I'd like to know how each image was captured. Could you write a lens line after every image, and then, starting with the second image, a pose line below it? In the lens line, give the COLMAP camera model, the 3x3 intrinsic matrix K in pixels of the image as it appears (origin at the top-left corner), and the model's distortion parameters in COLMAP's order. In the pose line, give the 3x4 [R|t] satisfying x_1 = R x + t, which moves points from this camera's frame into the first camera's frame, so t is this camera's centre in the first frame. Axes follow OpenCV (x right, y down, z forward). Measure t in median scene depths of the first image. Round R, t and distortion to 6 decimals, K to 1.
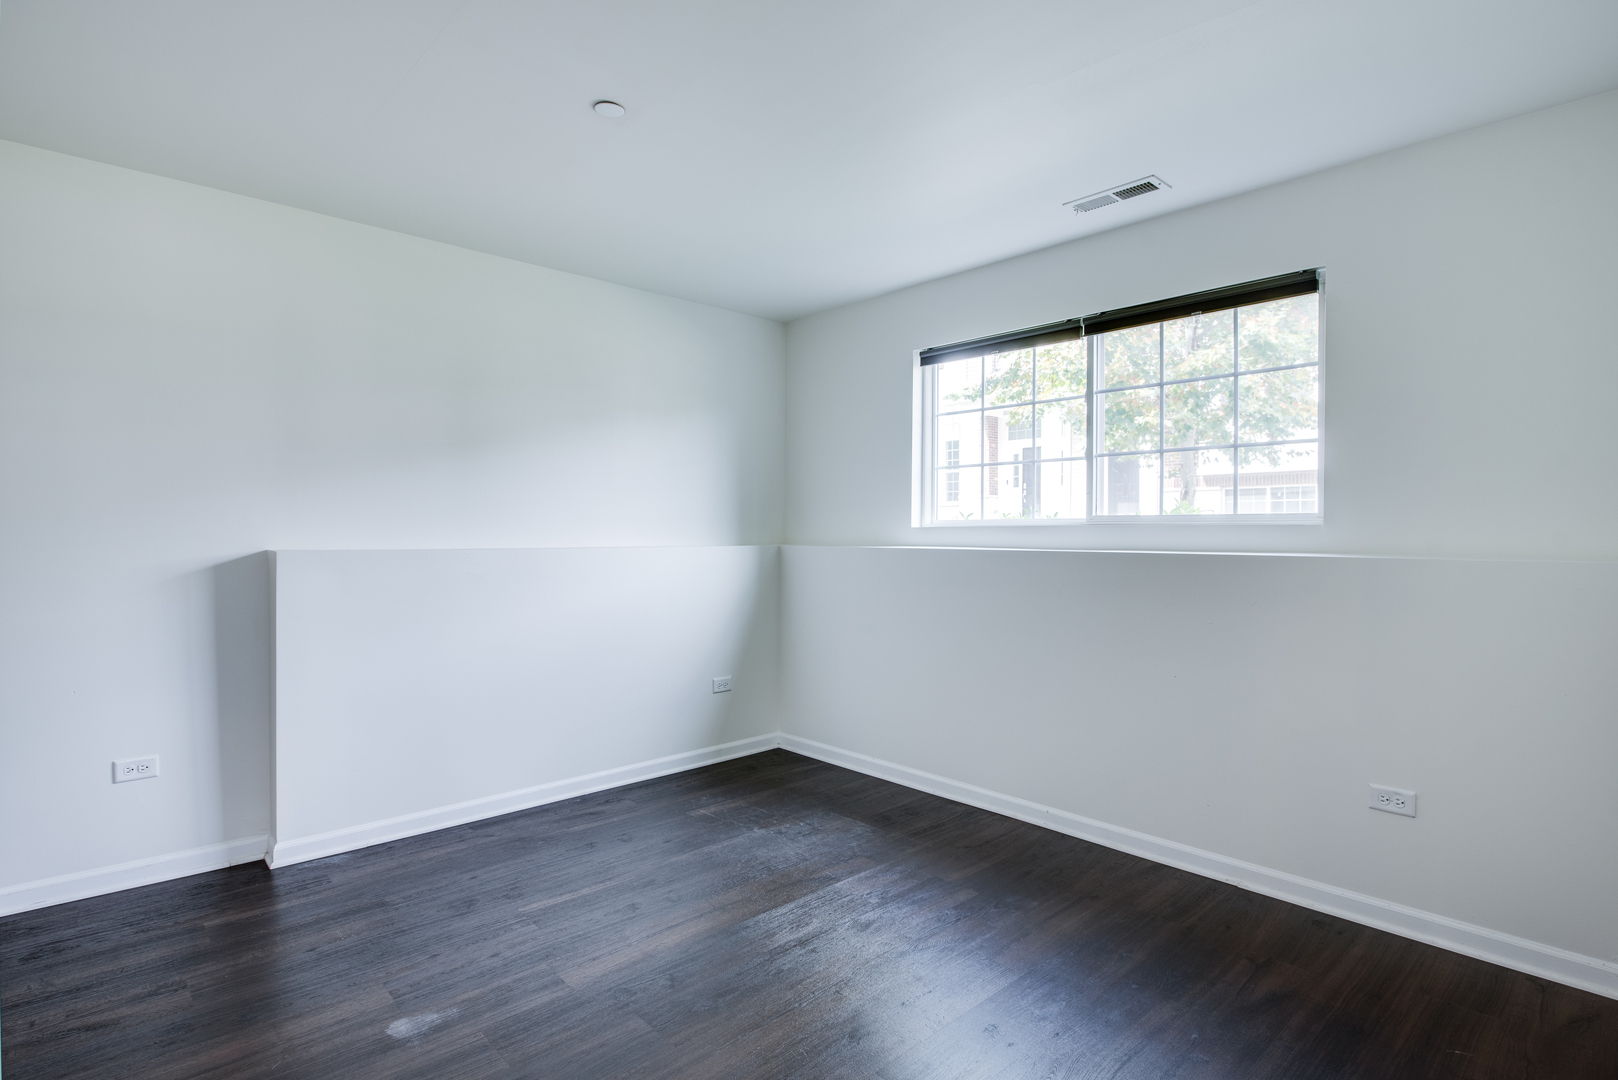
lens RADIAL K [[809.4, 0, 809.0], [0, 809.4, 536.8], [0, 0, 1]] dist [-0.006380, -0.000774]
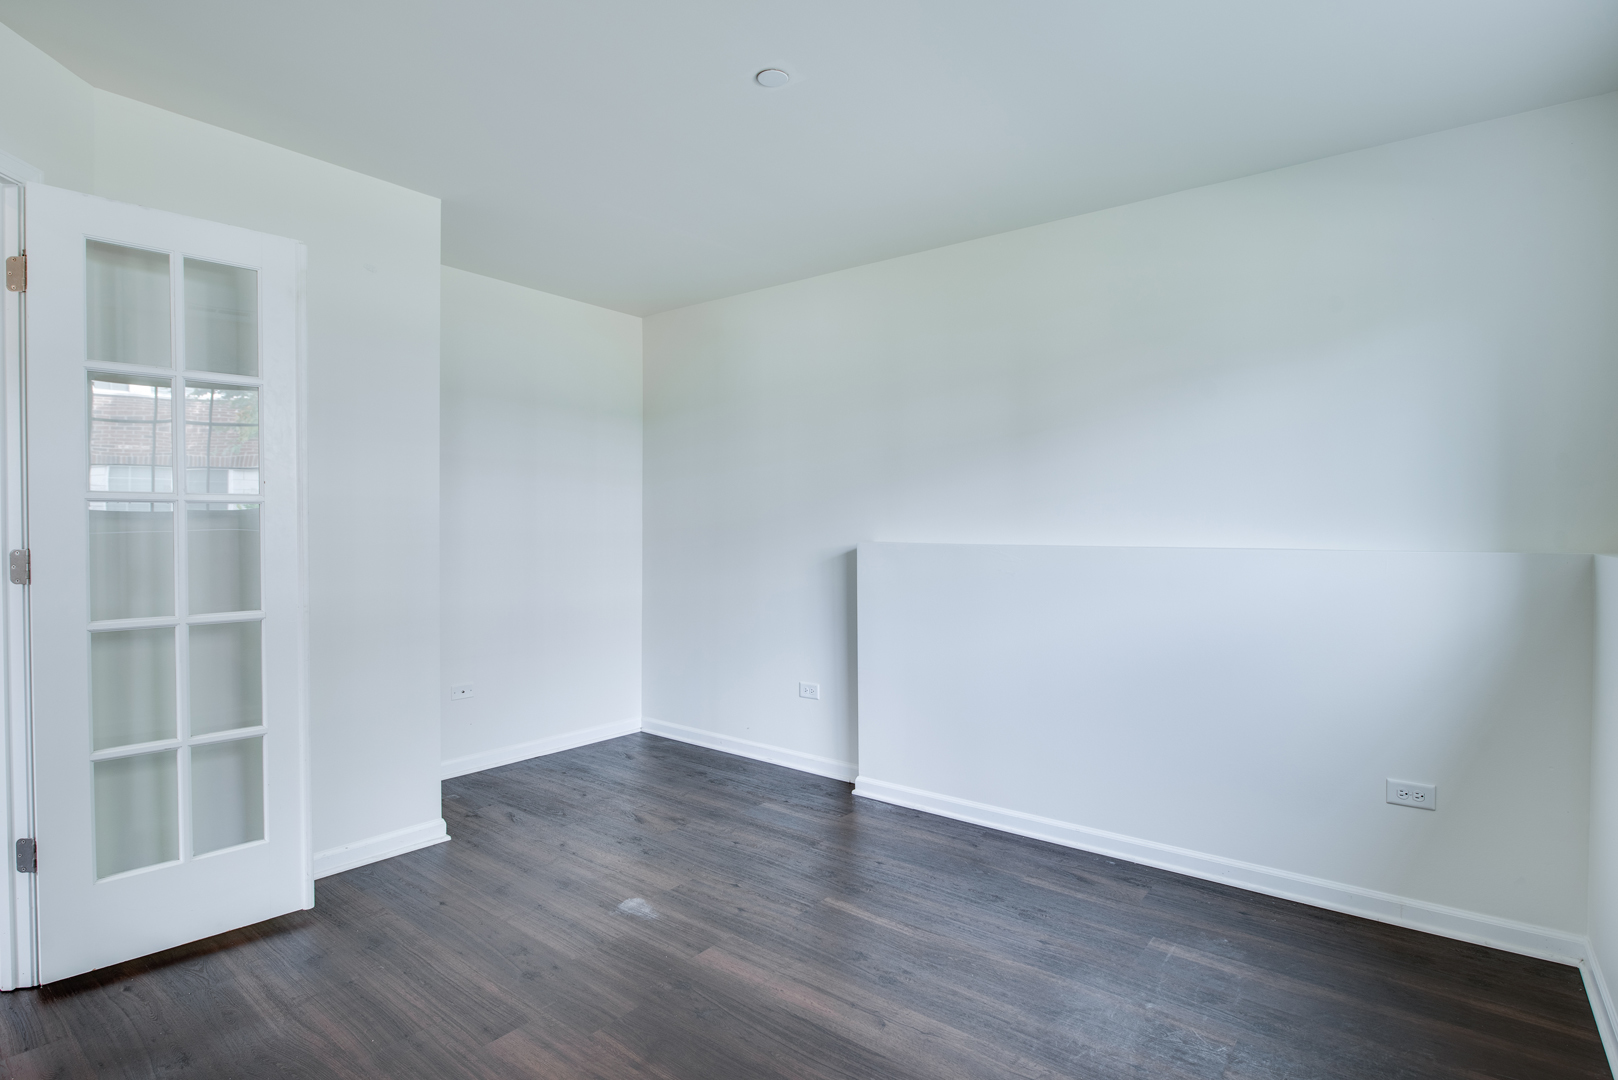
lens RADIAL K [[809.4, 0, 809.0], [0, 809.4, 536.8], [0, 0, 1]] dist [-0.006380, -0.000774]
pose [[0.156065, 0.010964, -0.987686, 0.531292], [-0.002915, 0.999939, 0.010639, -0.004967], [0.987743, 0.001219, 0.156087, 0.677535]]
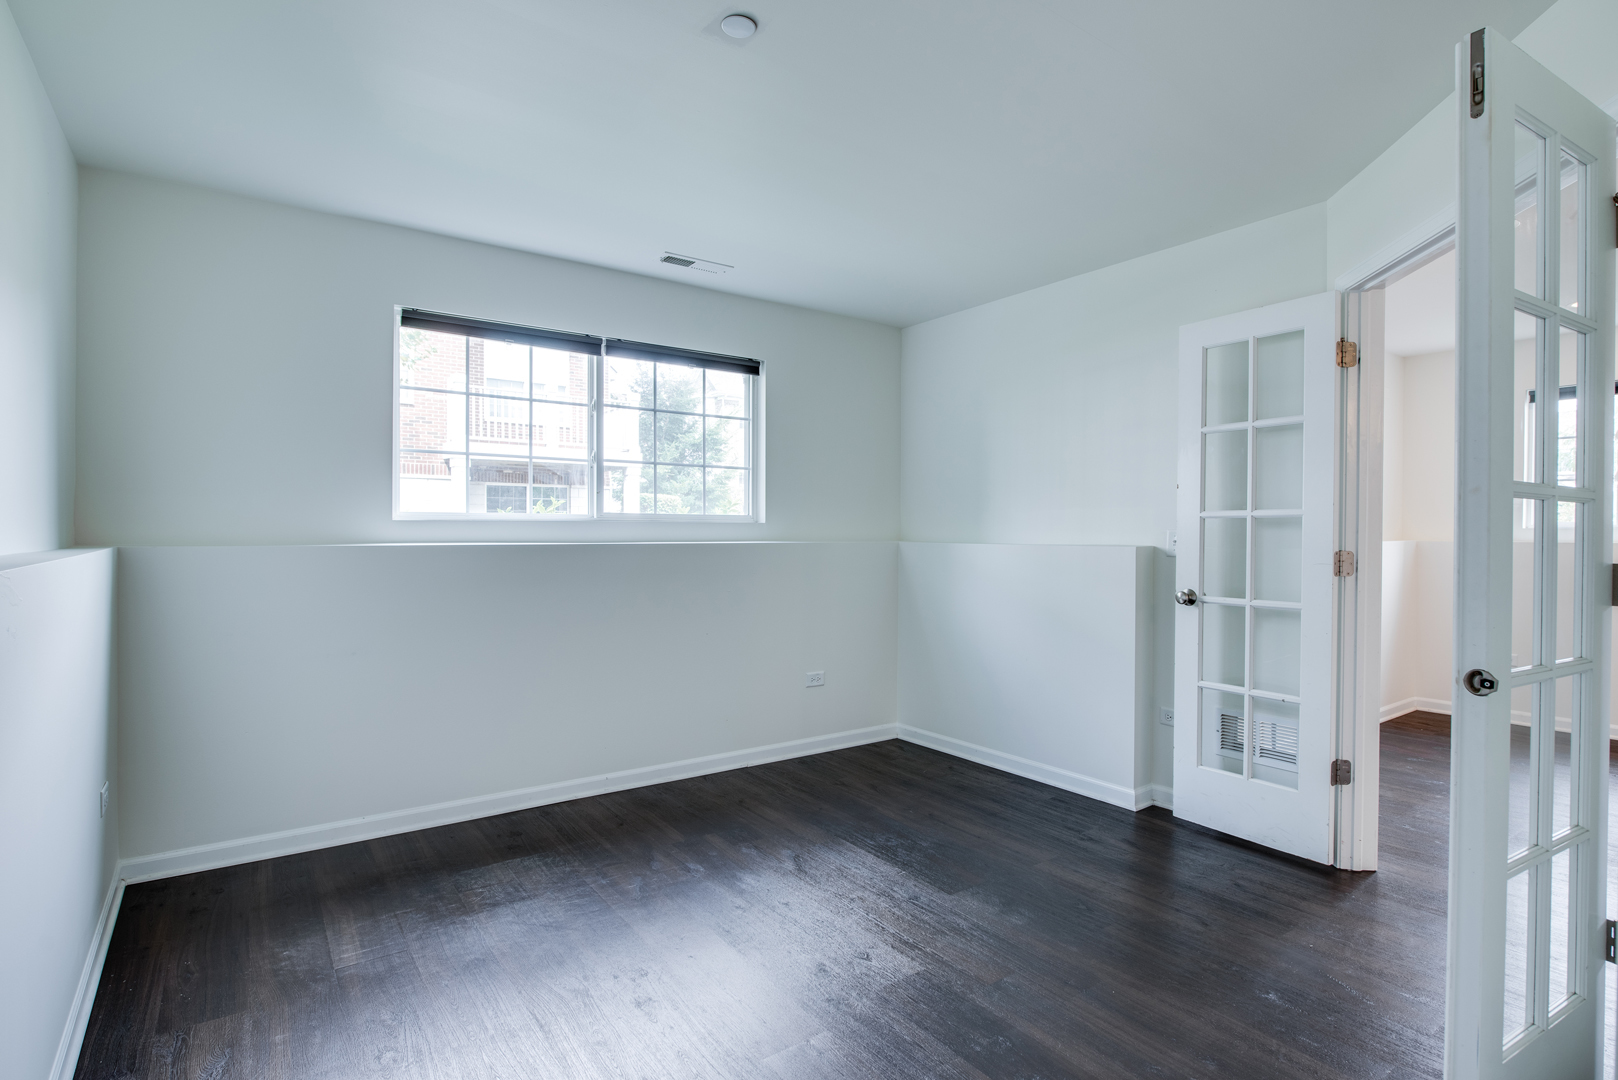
lens RADIAL K [[809.4, 0, 809.0], [0, 809.4, 536.8], [0, 0, 1]] dist [-0.006380, -0.000774]
pose [[0.128866, -0.013587, 0.991569, -0.816774], [-0.000622, 0.999905, 0.013782, -0.008521], [-0.991662, -0.002393, 0.128845, 0.618118]]
